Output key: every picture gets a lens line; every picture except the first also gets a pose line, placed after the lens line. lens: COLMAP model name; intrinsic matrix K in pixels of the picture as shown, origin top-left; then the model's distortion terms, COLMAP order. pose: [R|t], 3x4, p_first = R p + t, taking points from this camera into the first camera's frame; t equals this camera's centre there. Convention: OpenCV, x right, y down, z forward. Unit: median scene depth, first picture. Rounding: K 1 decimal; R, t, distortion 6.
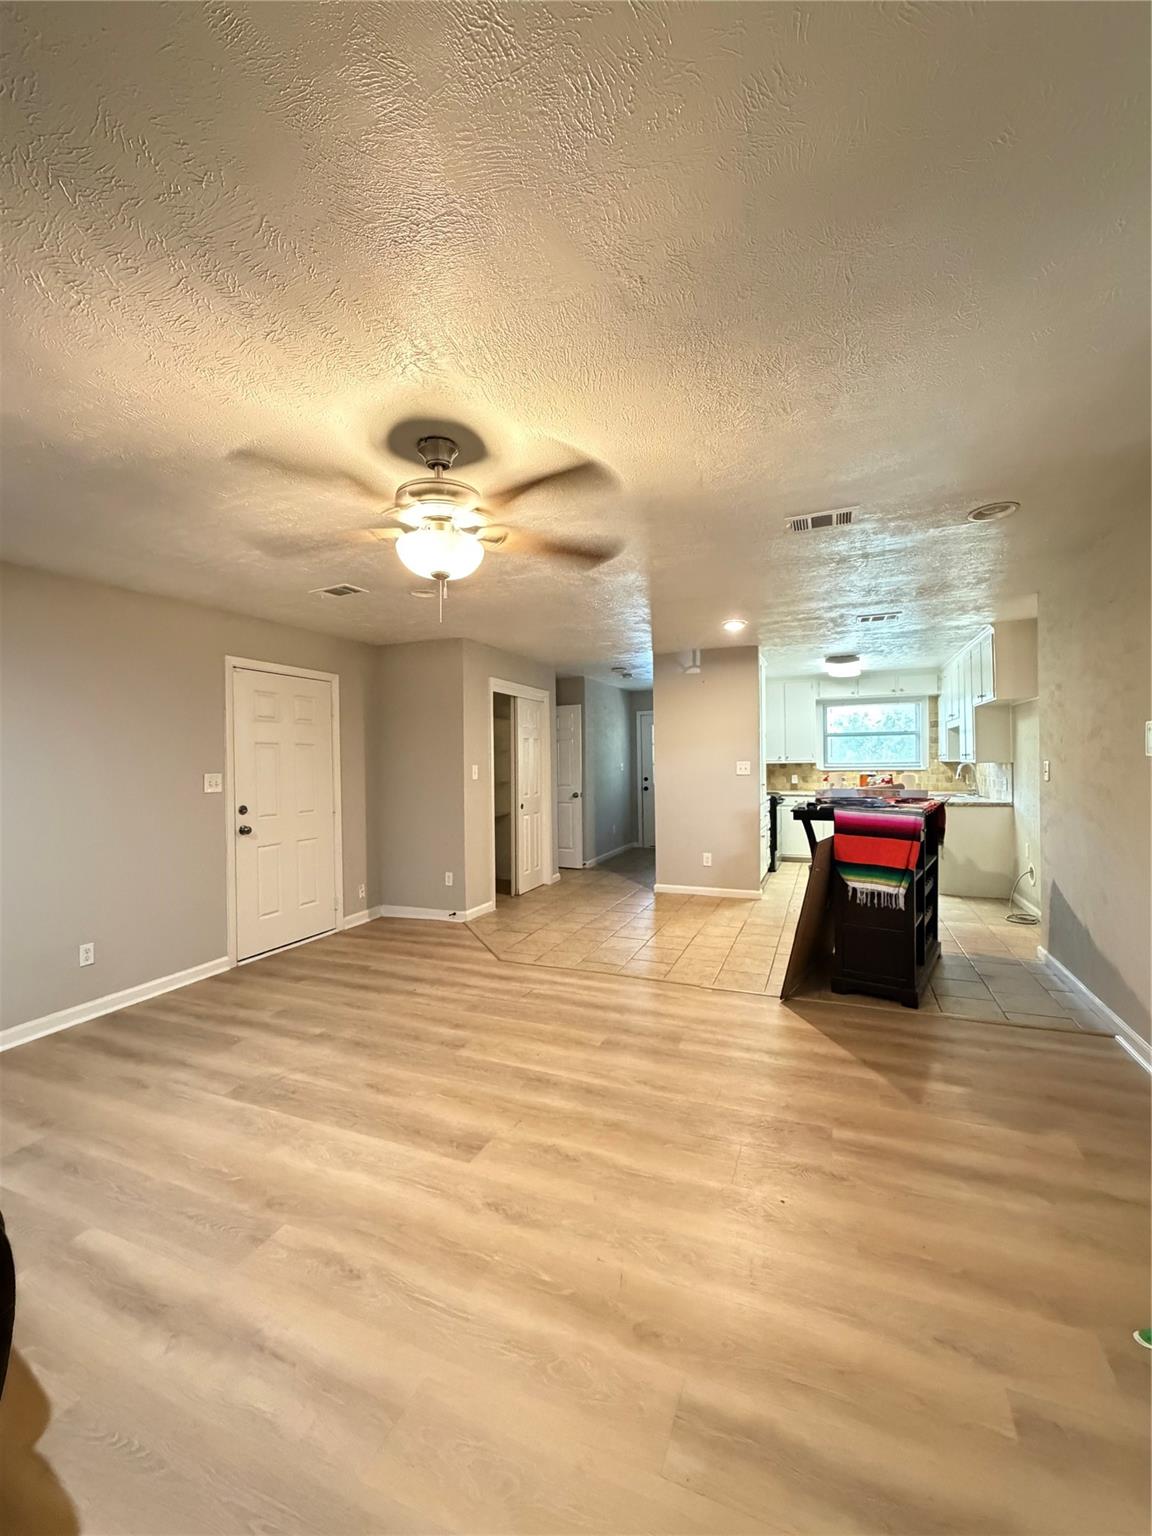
lens RADIAL K [[613.7, 0, 572.0], [0, 613.7, 769.2], [0, 0, 1]] dist [0.000946, 0.000018]
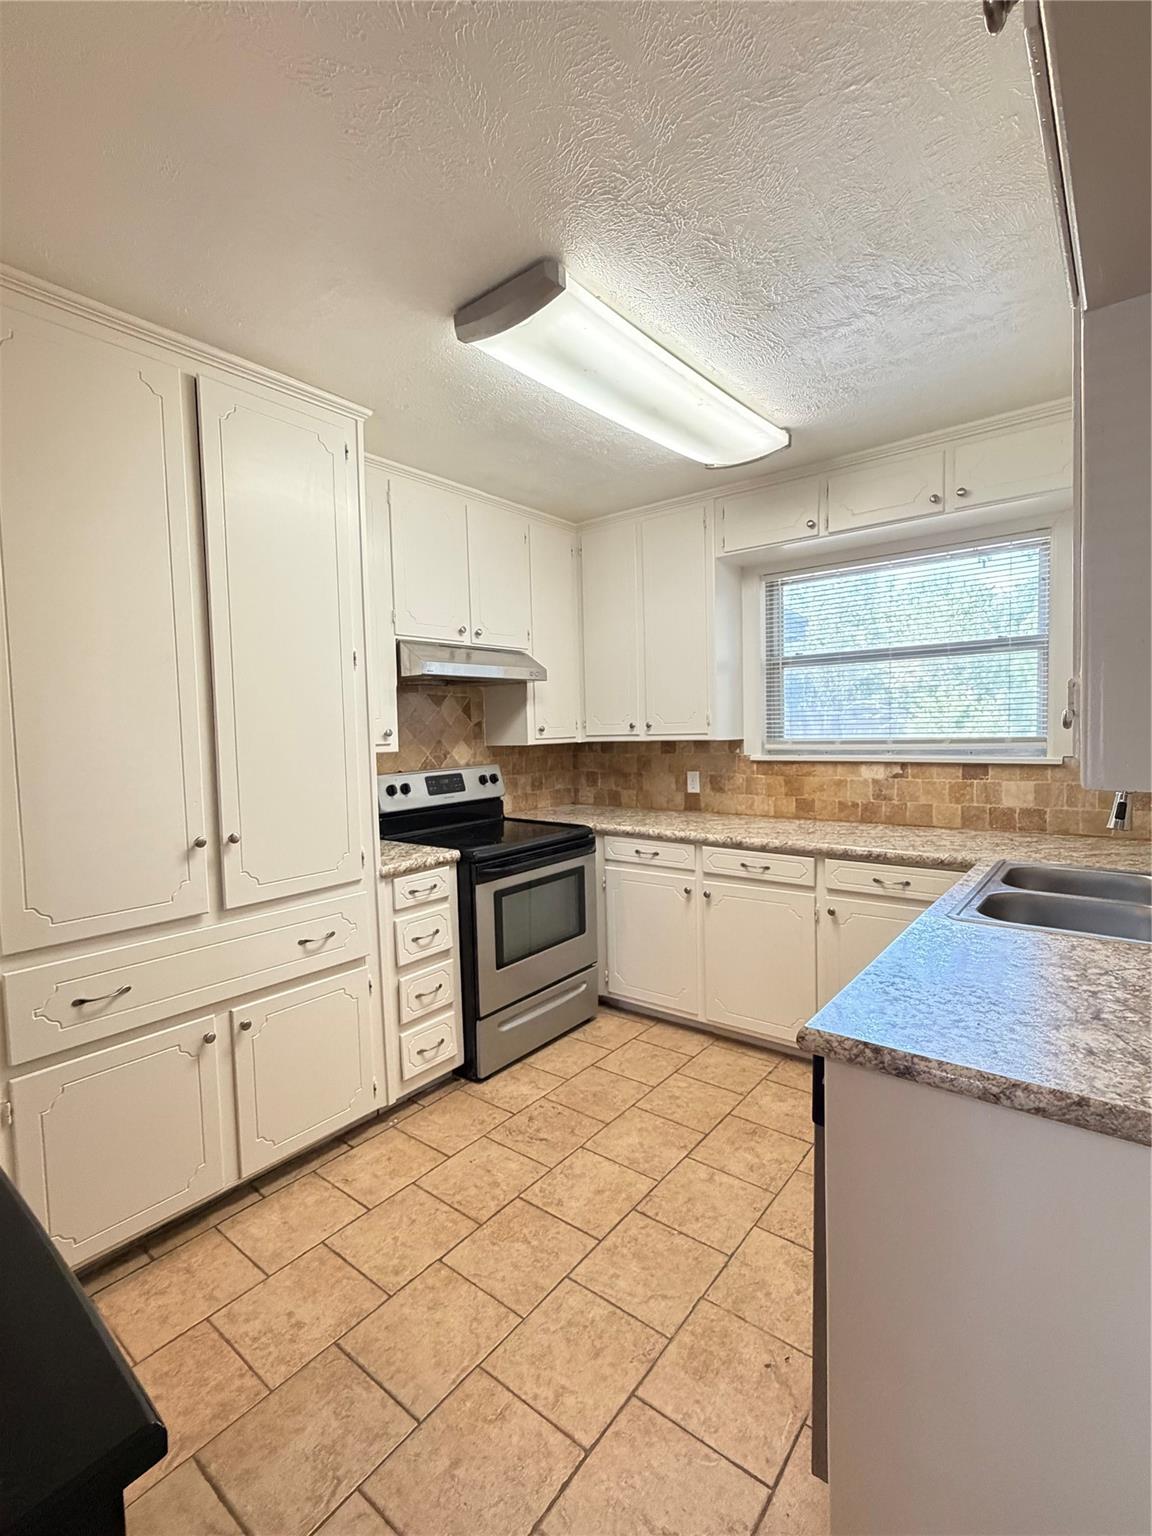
lens RADIAL K [[705.1, 0, 579.4], [0, 705.1, 764.4], [0, 0, 1]] dist [-0.001569, -0.000129]
pose [[0.962679, -0.001348, -0.270641, 0.414263], [0.018083, 0.998073, 0.059353, -0.022179], [0.270040, -0.062032, 0.960849, 0.566092]]
